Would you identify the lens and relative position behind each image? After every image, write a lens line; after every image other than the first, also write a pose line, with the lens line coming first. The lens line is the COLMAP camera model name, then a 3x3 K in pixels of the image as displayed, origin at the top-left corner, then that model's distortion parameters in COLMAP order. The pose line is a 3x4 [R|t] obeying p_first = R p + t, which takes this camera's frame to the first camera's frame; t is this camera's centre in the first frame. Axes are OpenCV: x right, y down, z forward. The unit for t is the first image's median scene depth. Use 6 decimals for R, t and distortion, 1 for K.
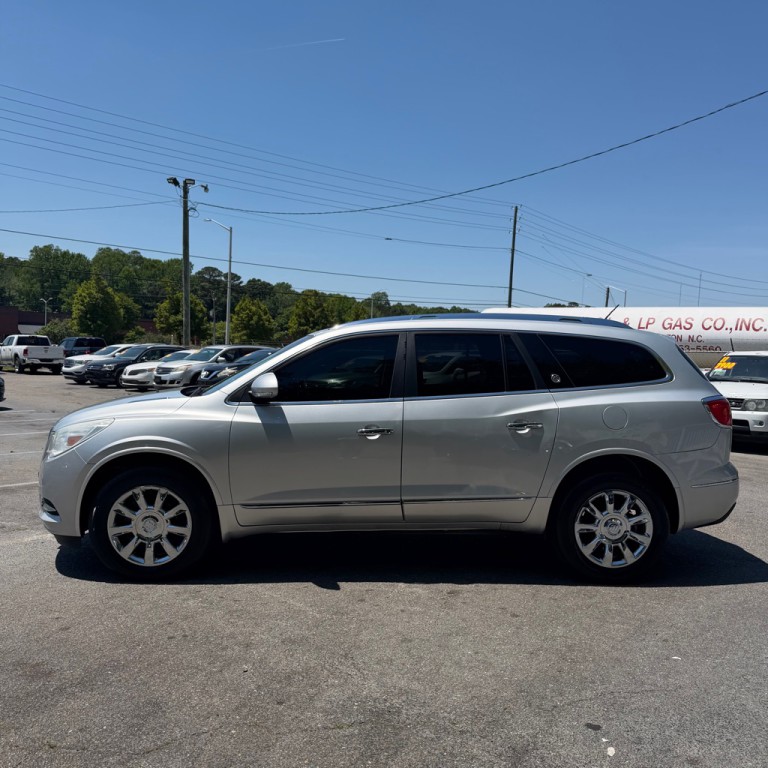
lens RADIAL K [[712.3, 0, 384.7], [0, 712.3, 388.3], [0, 0, 1]] dist [0.148857, -0.289455]
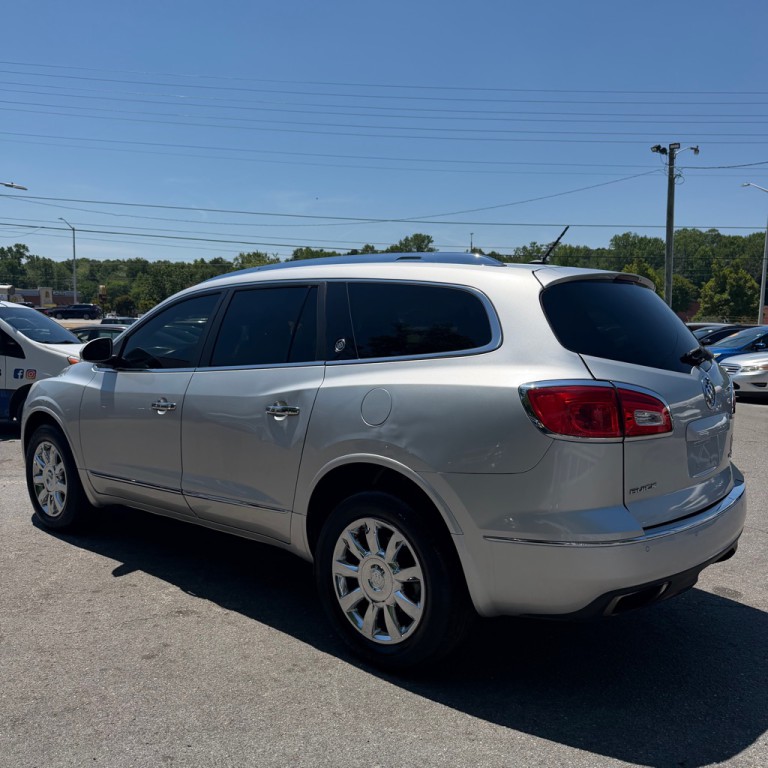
lens RADIAL K [[712.0, 0, 379.0], [0, 712.0, 381.5], [0, 0, 1]] dist [0.142493, -0.270684]
pose [[0.720255, 0.038324, -0.692650, 0.619110], [-0.029250, 0.999263, 0.024873, 0.002041], [0.693092, 0.002345, 0.720845, 0.446885]]
